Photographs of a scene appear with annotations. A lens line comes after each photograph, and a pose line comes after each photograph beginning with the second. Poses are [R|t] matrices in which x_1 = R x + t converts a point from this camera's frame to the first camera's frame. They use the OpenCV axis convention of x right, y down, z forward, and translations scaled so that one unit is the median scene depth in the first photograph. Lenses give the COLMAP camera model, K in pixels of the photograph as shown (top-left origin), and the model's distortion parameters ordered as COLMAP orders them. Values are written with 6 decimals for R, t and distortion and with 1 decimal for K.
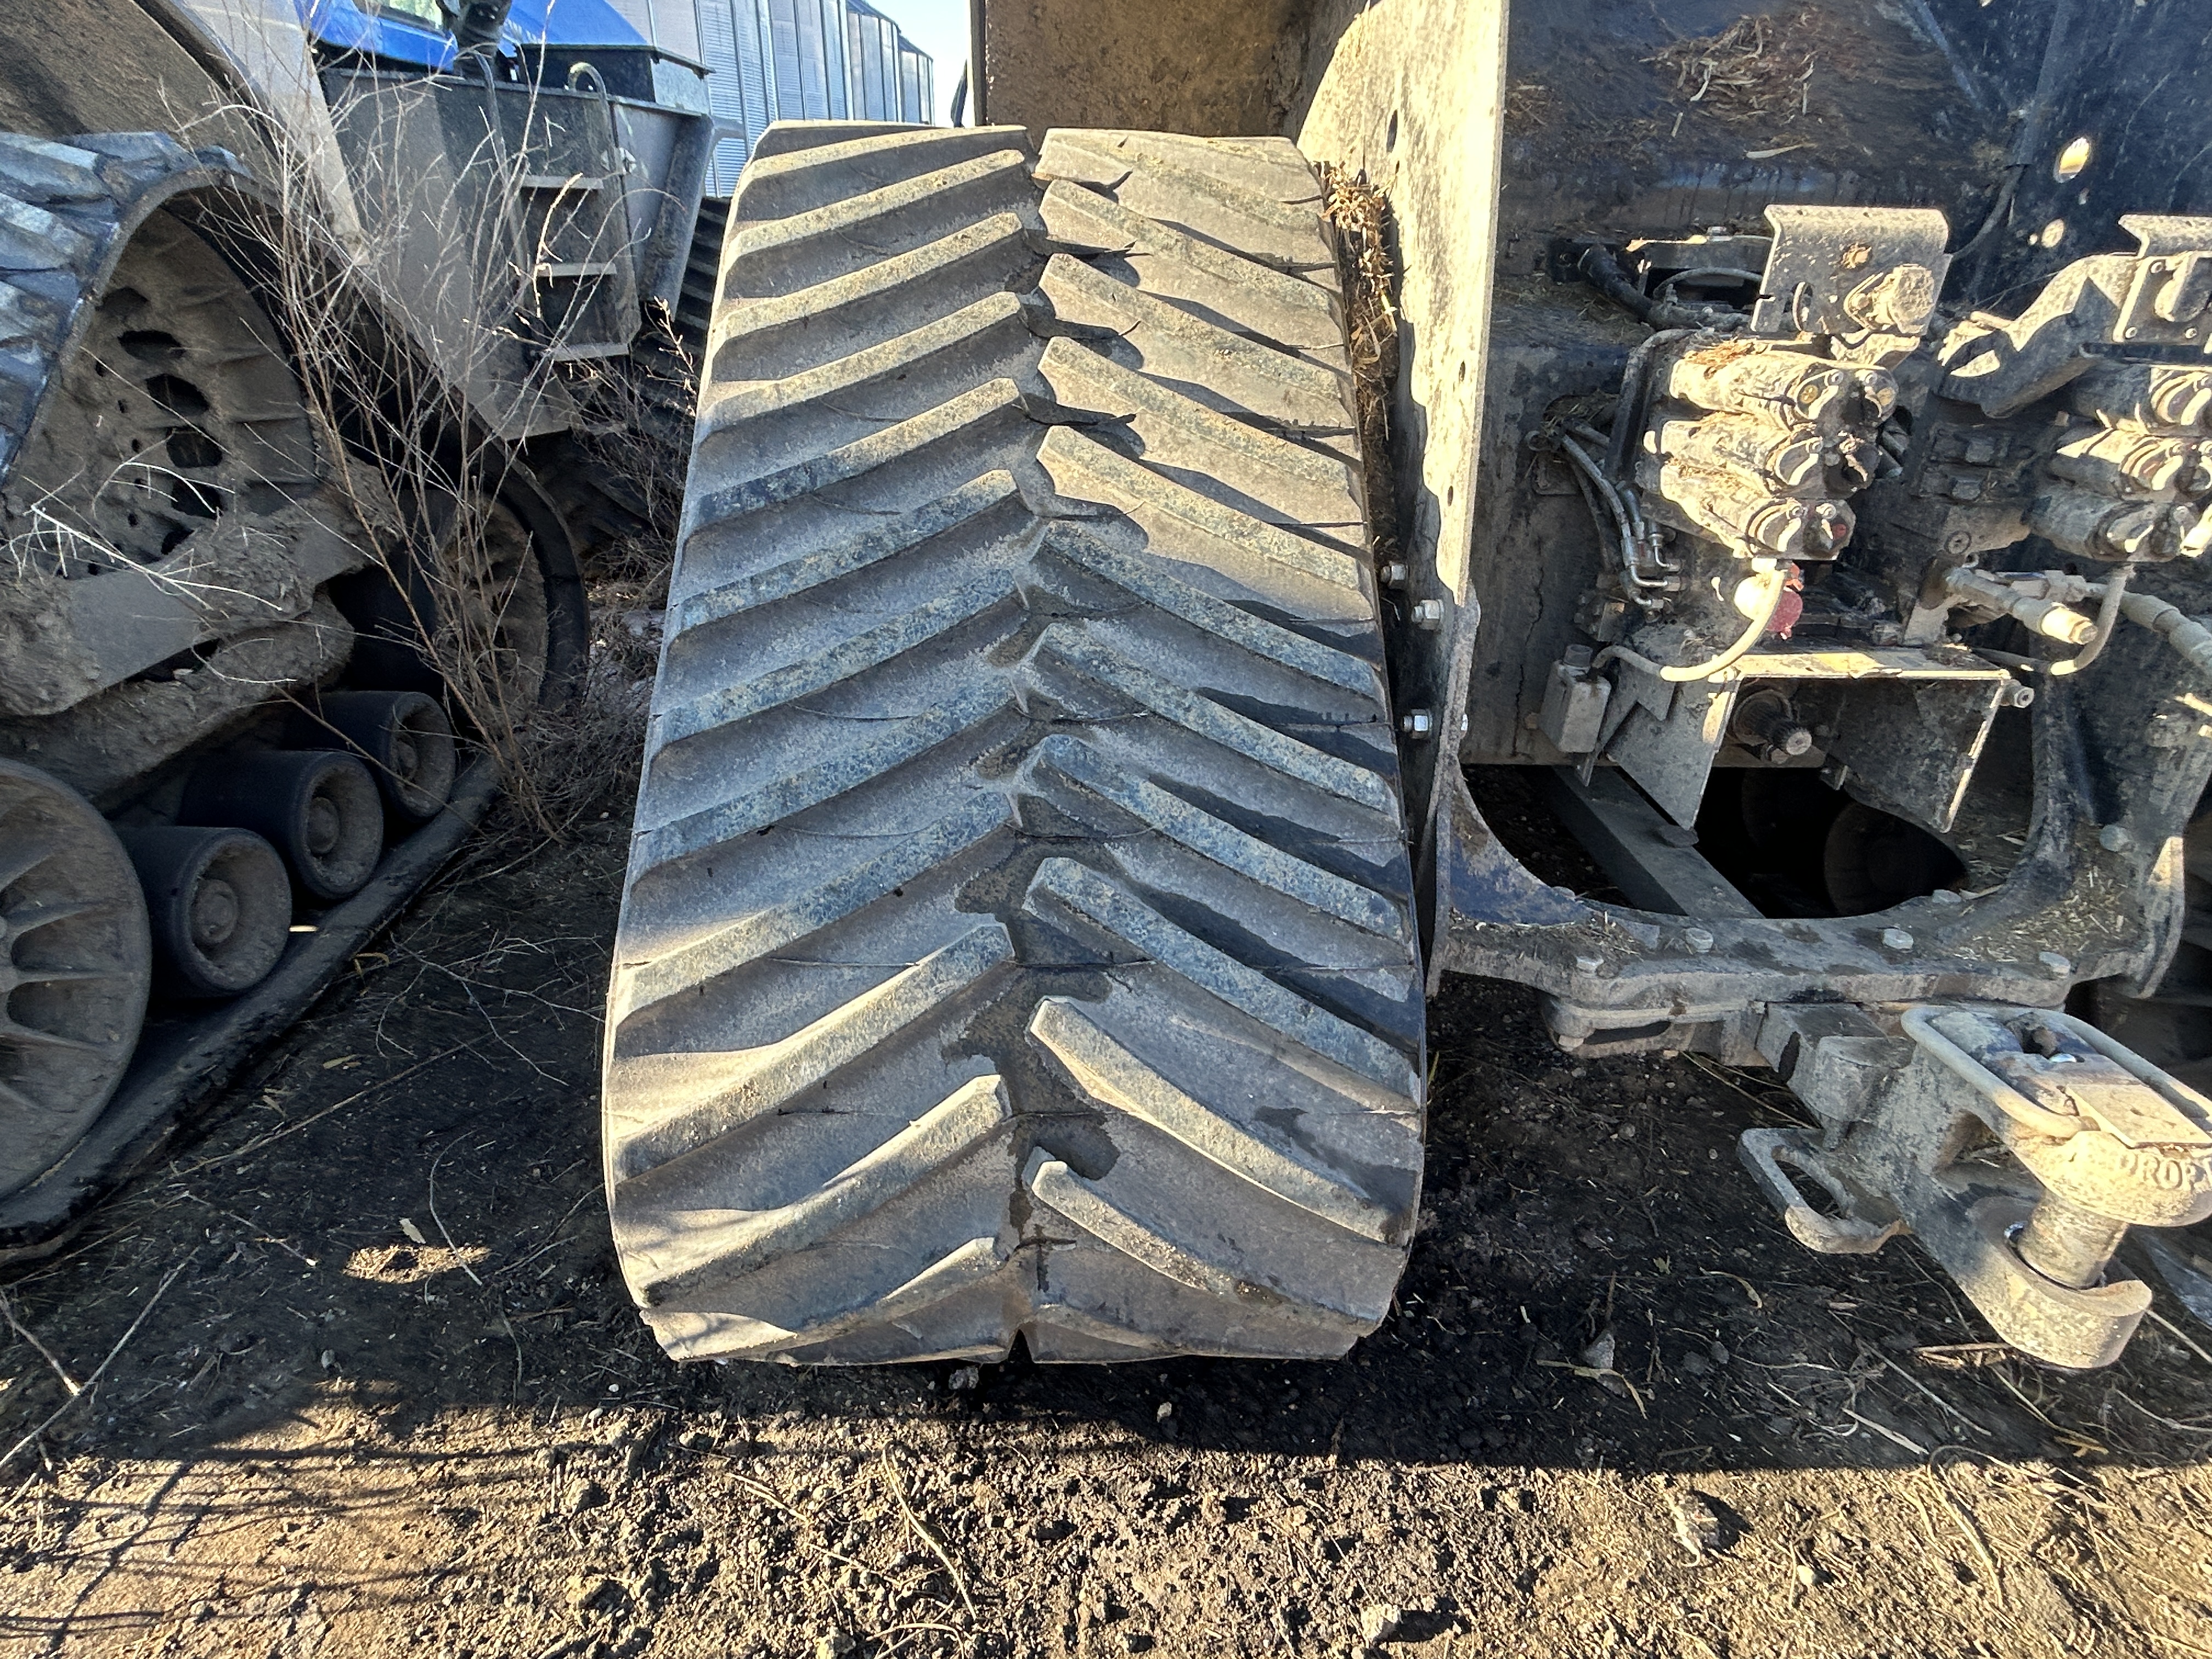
lens RADIAL K [[1198.8, 0, 1108.4], [0, 1198.8, 817.4], [0, 0, 1]] dist [-0.002487, 0.003126]
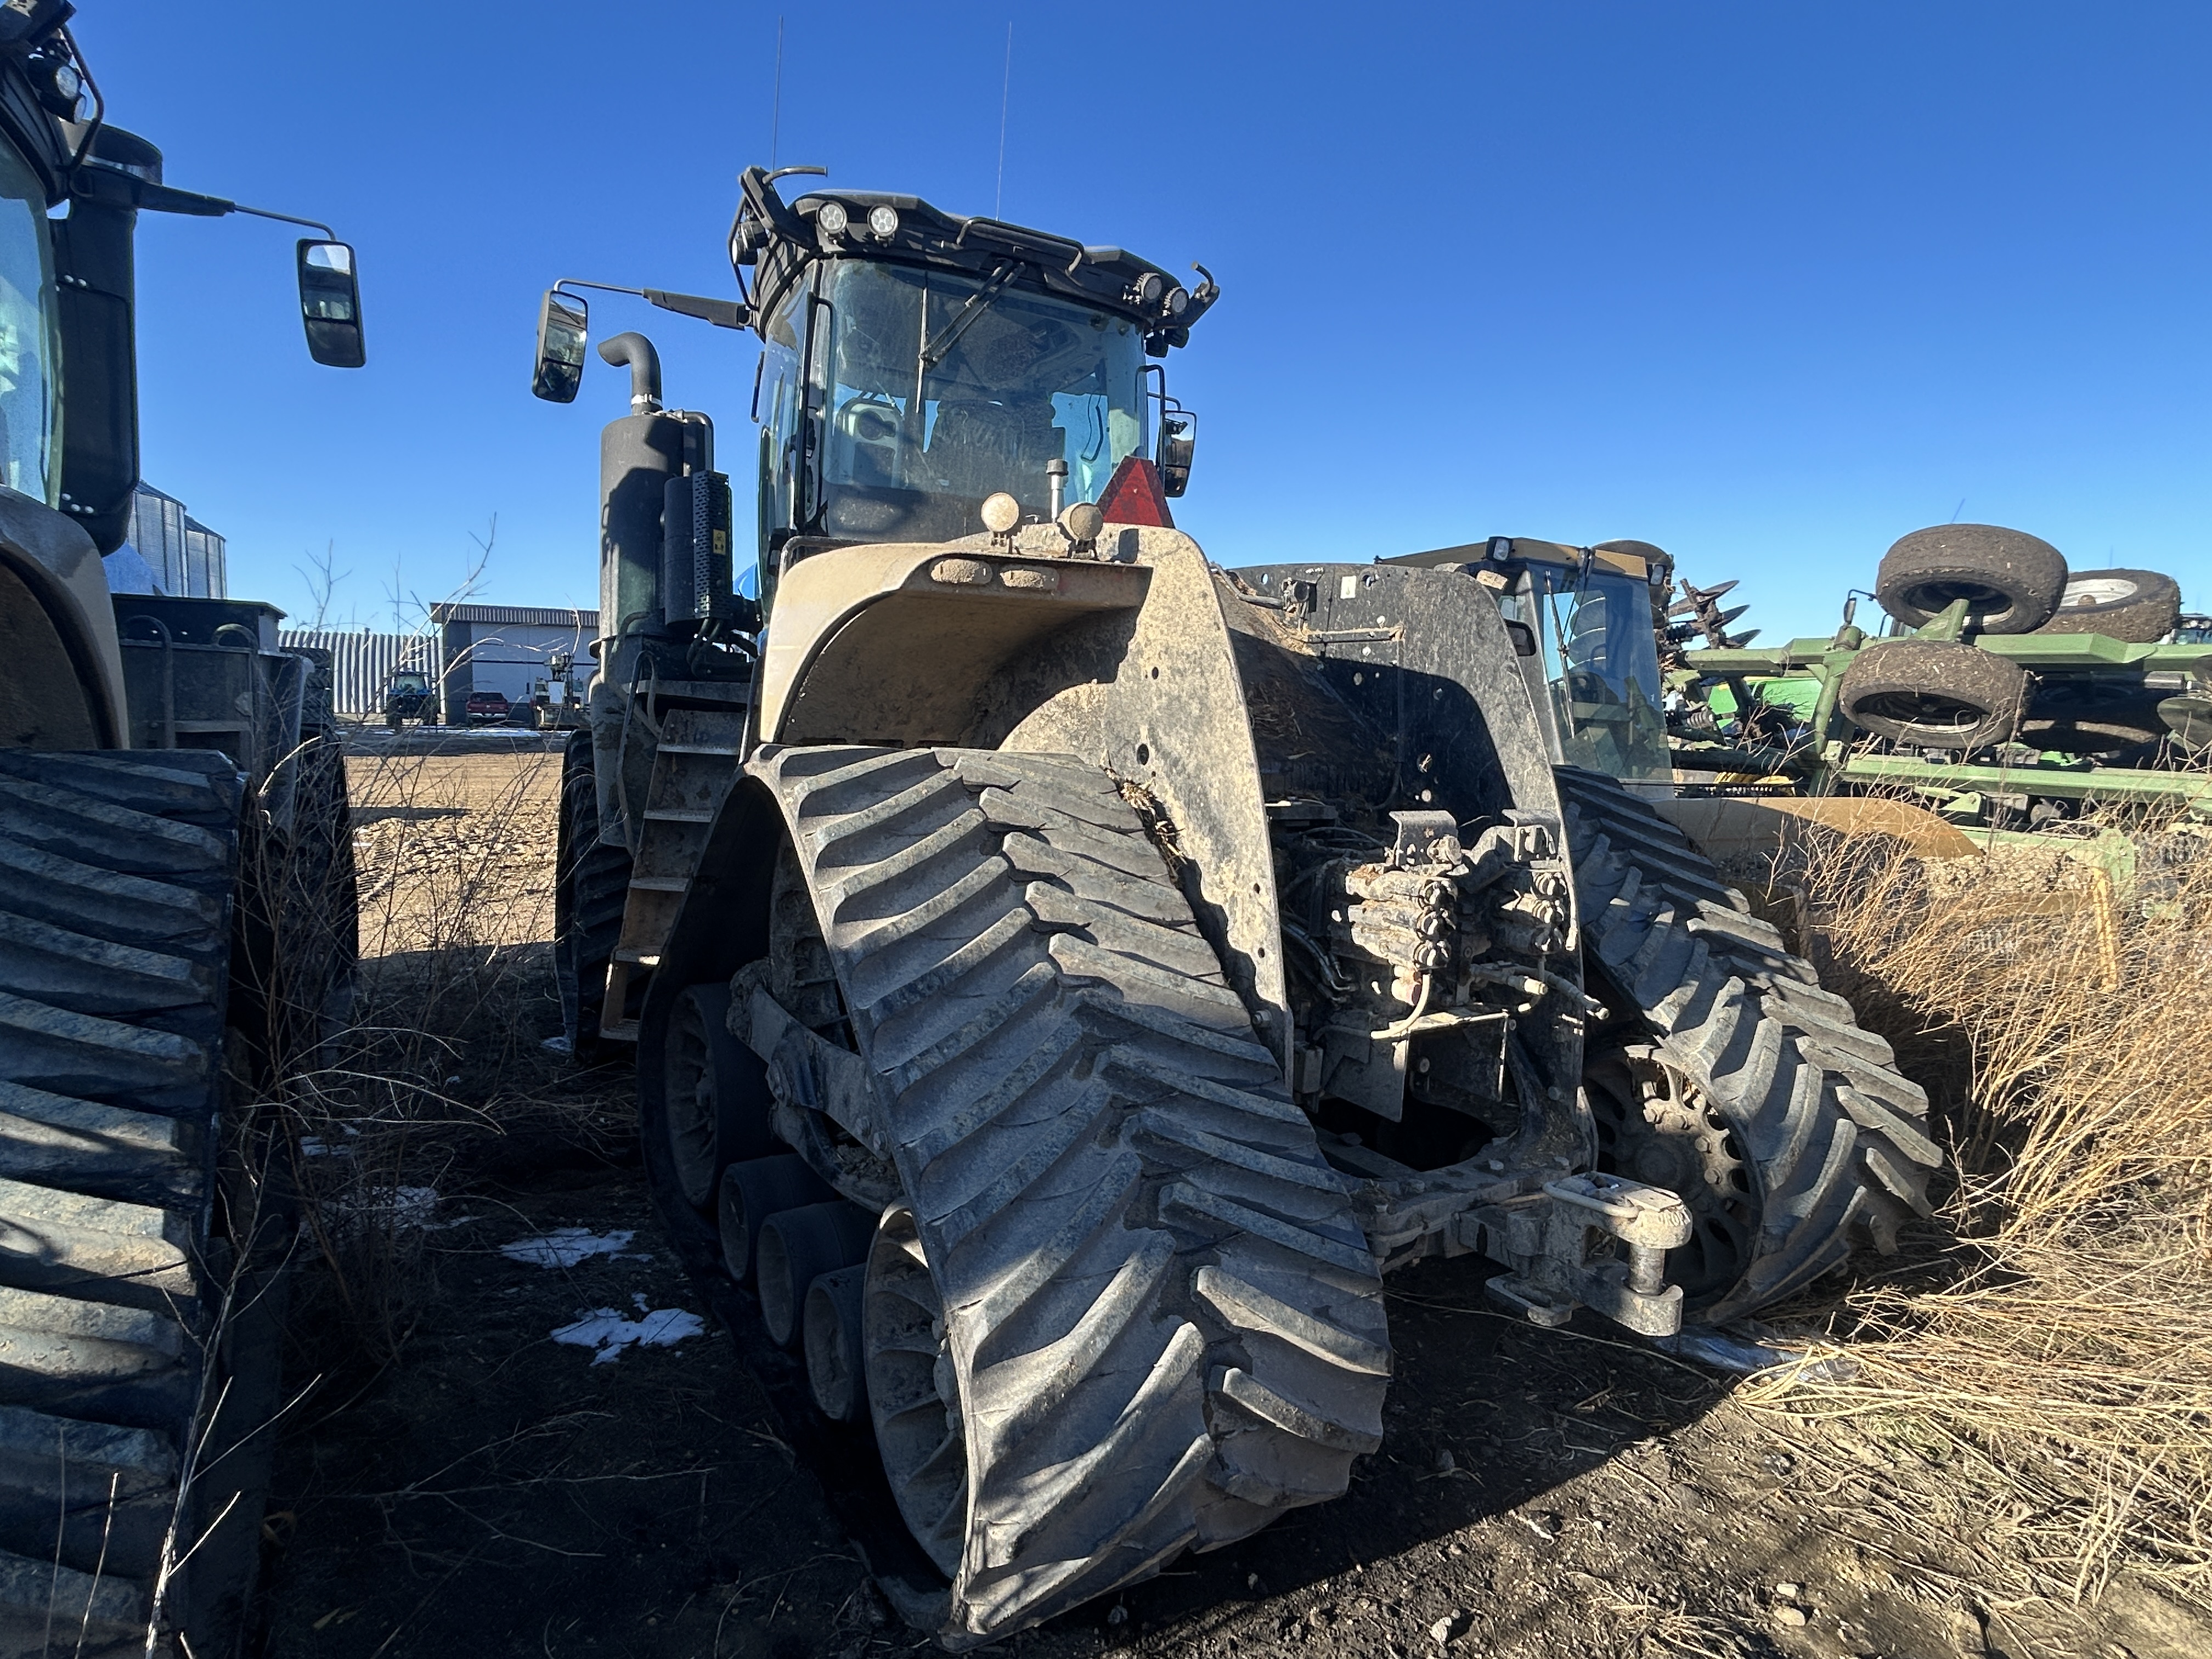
lens RADIAL K [[1198.8, 0, 1105.1], [0, 1198.8, 823.5], [0, 0, 1]] dist [-0.002487, 0.003126]
pose [[0.864094, -0.036018, 0.502039, -0.835353], [0.208248, 0.933644, -0.291447, 0.027137], [-0.458228, 0.356387, 0.814257, -0.440769]]
